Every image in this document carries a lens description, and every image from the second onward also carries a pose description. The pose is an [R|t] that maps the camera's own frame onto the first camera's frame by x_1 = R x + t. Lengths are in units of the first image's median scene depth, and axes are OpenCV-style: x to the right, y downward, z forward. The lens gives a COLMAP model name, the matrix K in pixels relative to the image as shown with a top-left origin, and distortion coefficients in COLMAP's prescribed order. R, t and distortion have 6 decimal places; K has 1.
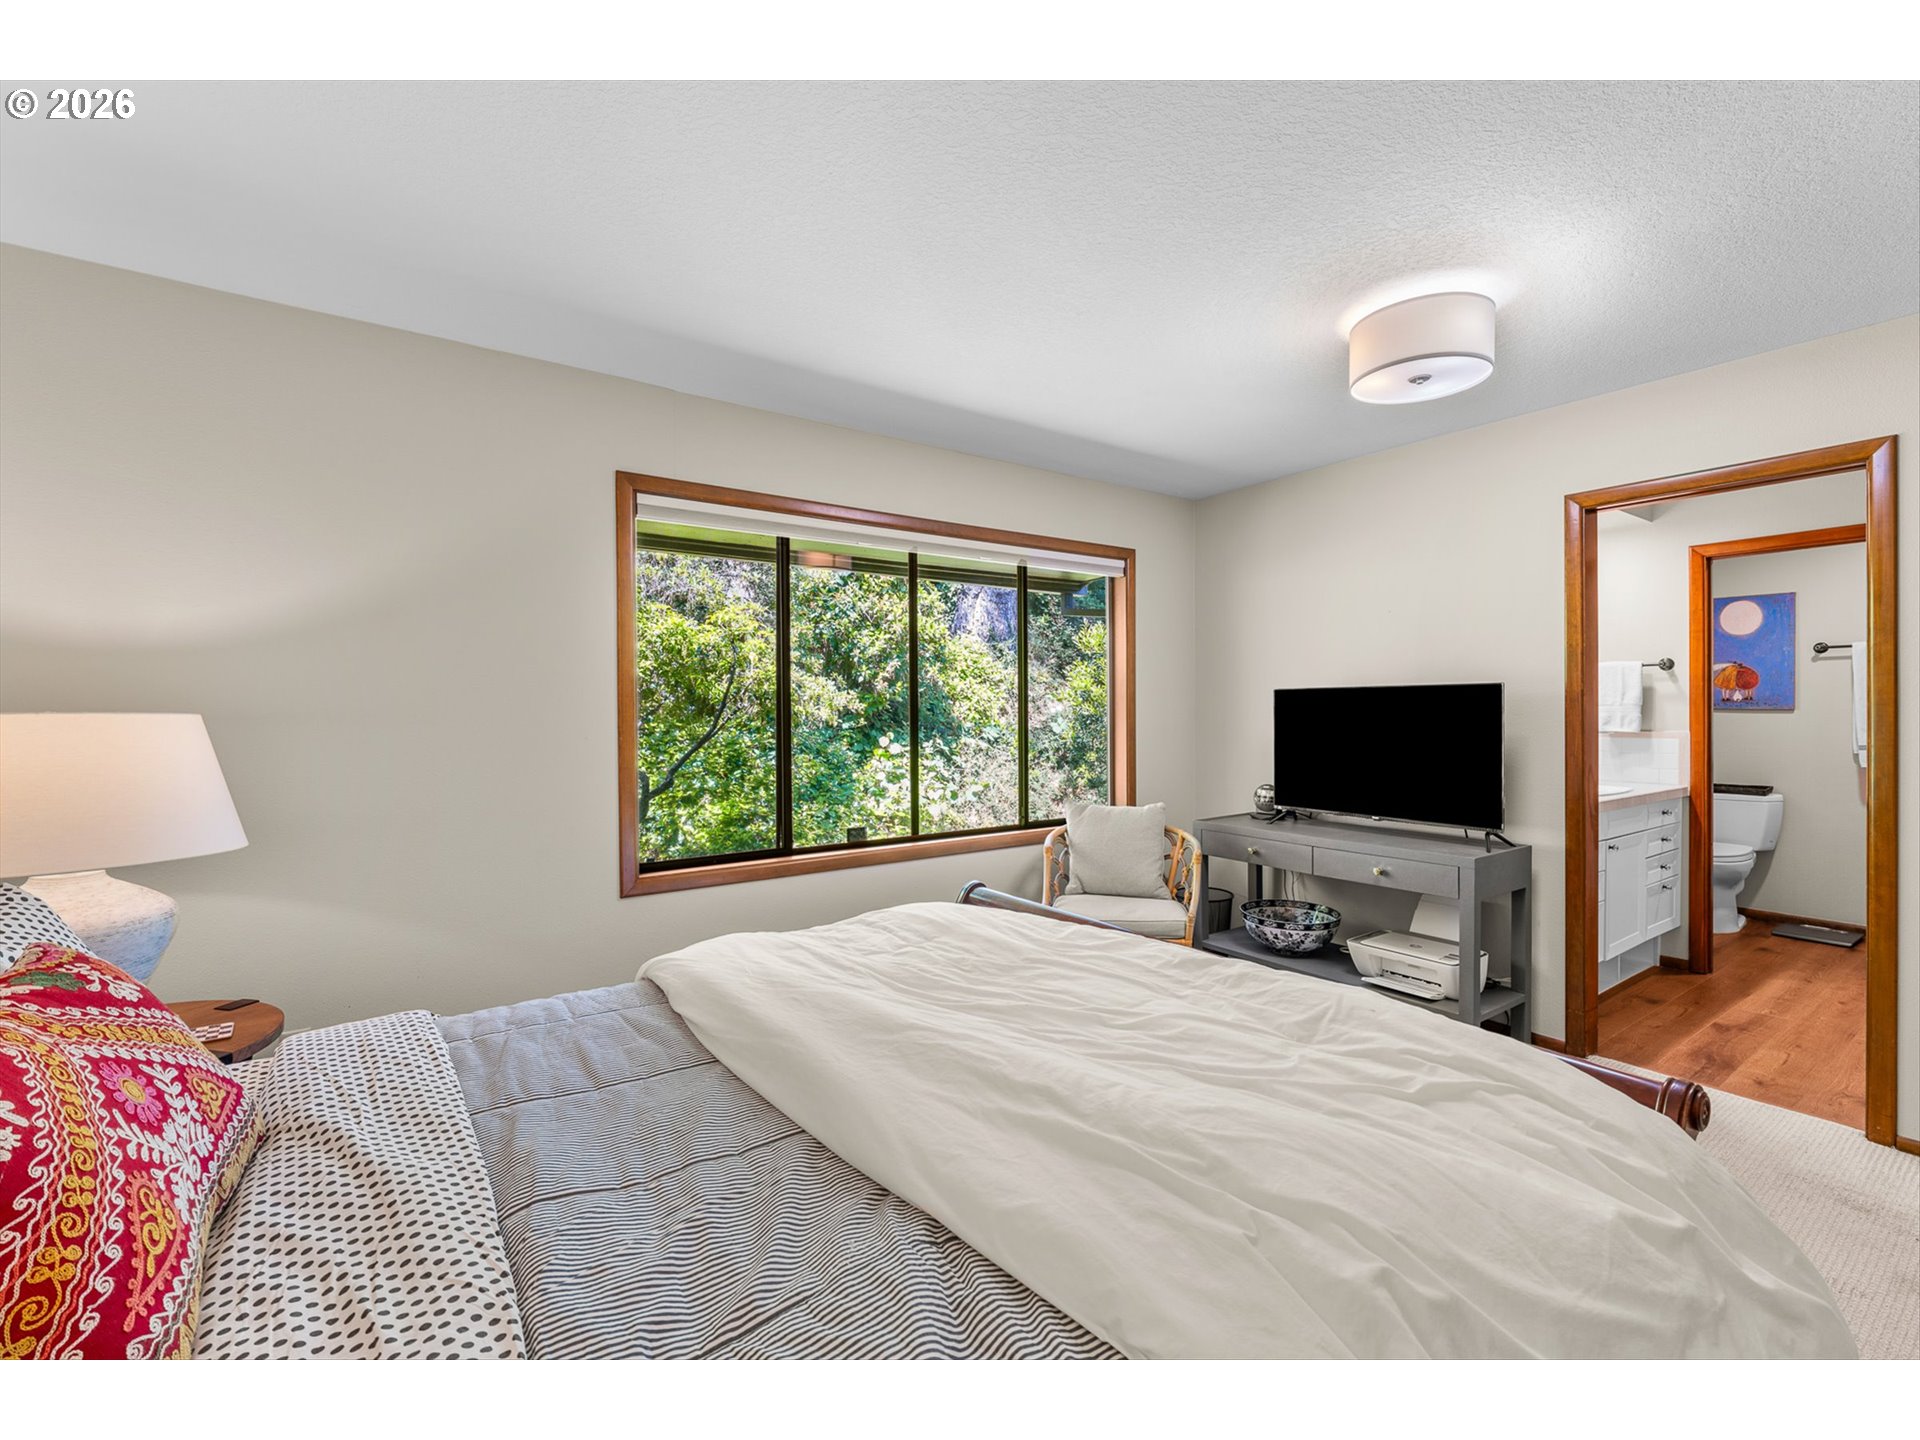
lens RADIAL K [[870.2, 0, 952.1], [0, 870.2, 711.2], [0, 0, 1]] dist [0.002583, 0.000487]
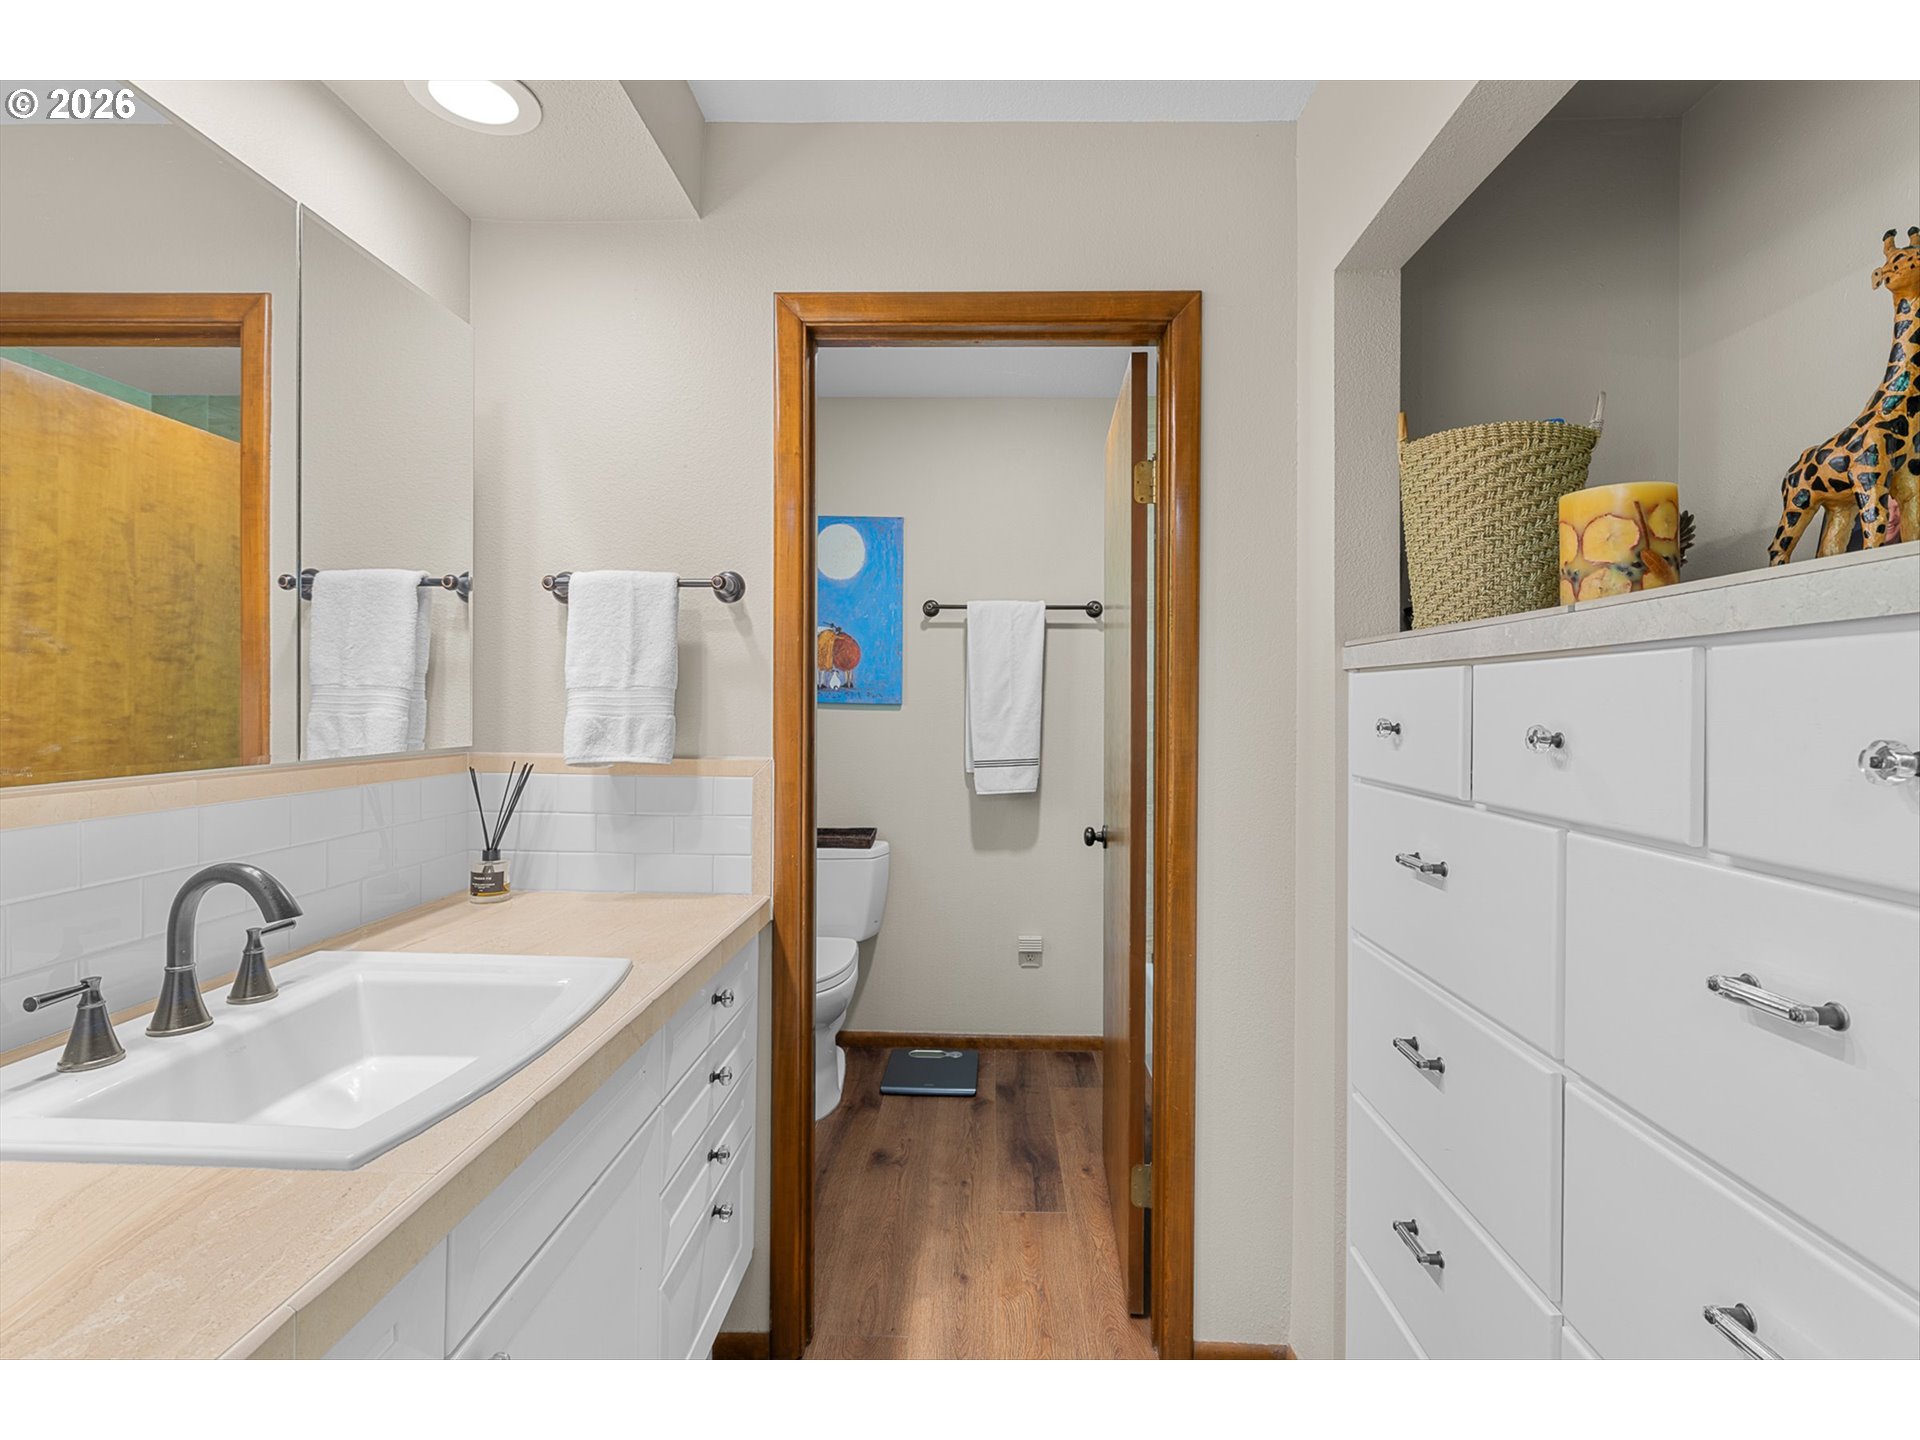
lens RADIAL K [[870.2, 0, 956.1], [0, 870.2, 706.9], [0, 0, 1]] dist [0.002583, 0.000487]
pose [[0.609903, 0.000696, 0.792476, 0.494086], [-0.000391, 1.000000, -0.000577, 0.000182], [-0.792476, 0.000042, 0.609903, 0.588157]]
